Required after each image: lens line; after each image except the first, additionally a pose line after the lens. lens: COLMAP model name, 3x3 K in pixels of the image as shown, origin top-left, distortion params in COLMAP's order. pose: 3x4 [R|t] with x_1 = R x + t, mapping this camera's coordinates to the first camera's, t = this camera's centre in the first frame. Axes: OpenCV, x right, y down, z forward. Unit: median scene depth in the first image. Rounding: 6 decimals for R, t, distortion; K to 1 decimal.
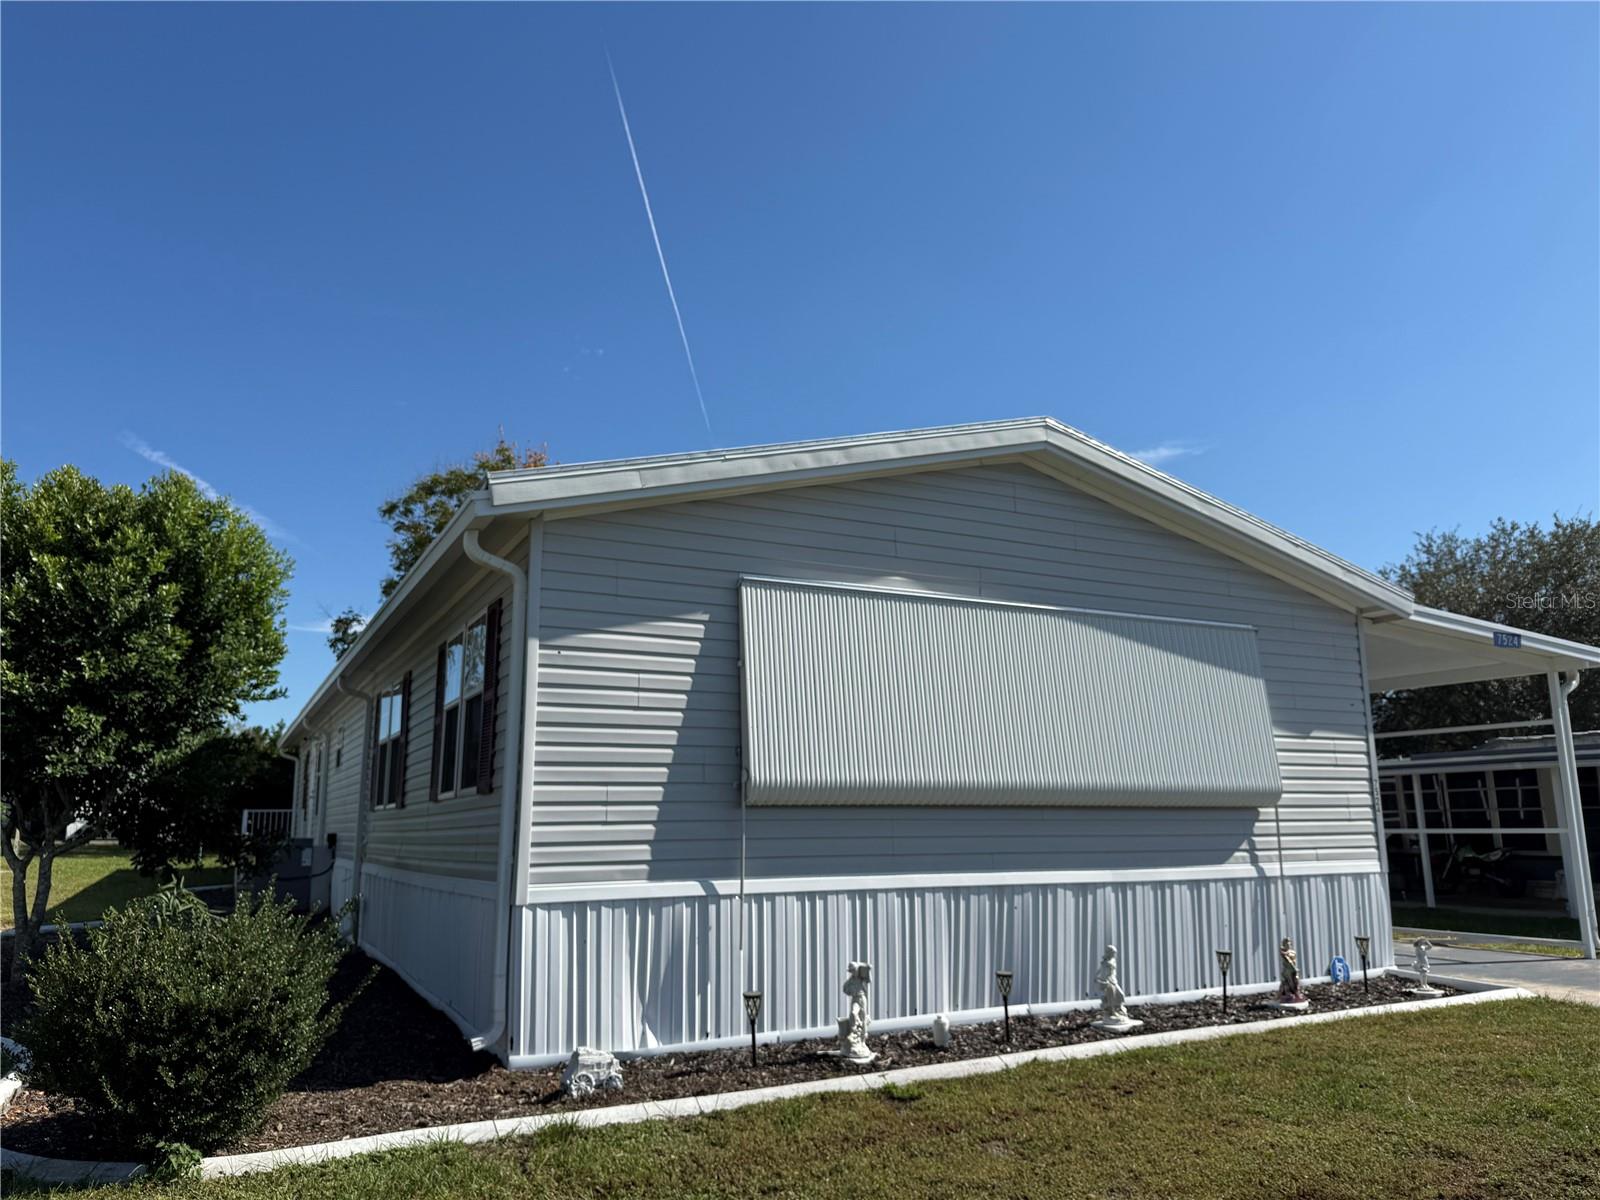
lens RADIAL K [[1118.5, 0, 800.0], [0, 1118.5, 600.0], [0, 0, 1]] dist [0.159538, -0.297366]
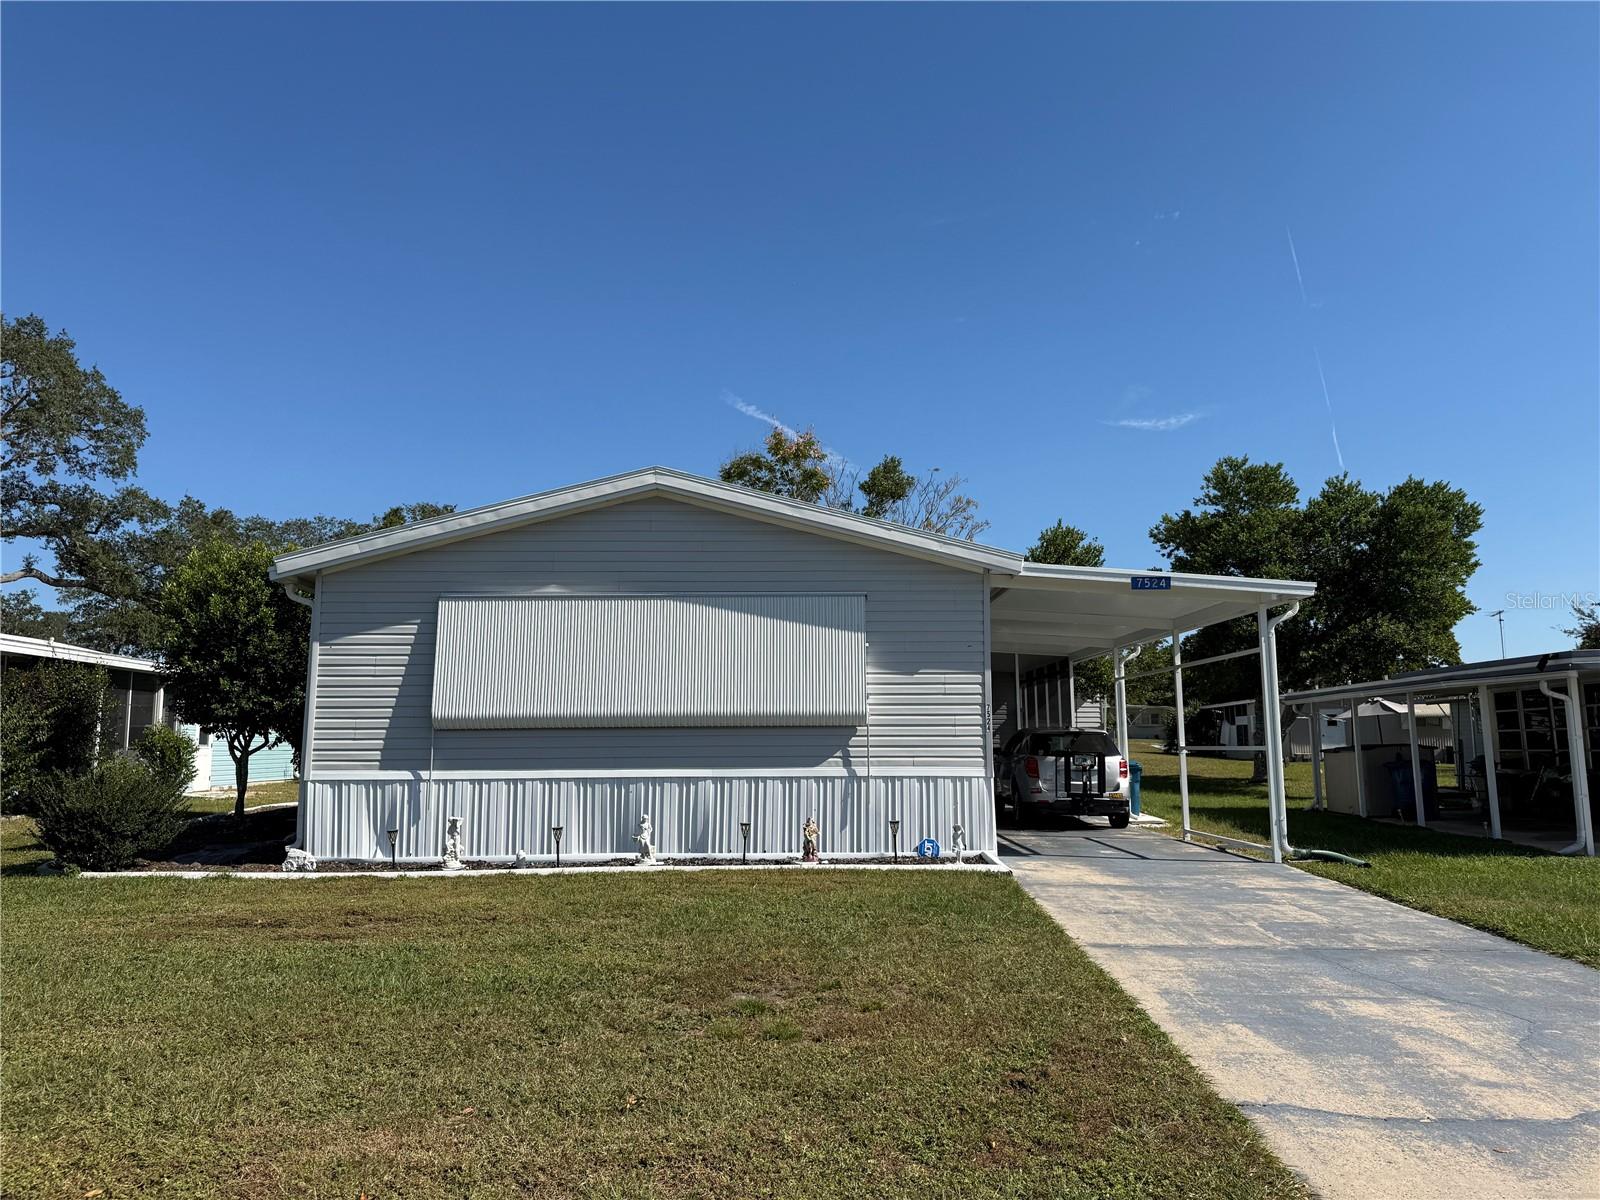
lens RADIAL K [[1118.5, 0, 800.0], [0, 1118.5, 600.0], [0, 0, 1]] dist [0.159538, -0.297366]
pose [[0.882978, -0.052899, -0.466425, 1.113009], [0.086179, 0.995009, 0.050295, -0.047638], [0.461436, -0.084605, 0.883130, -0.231330]]
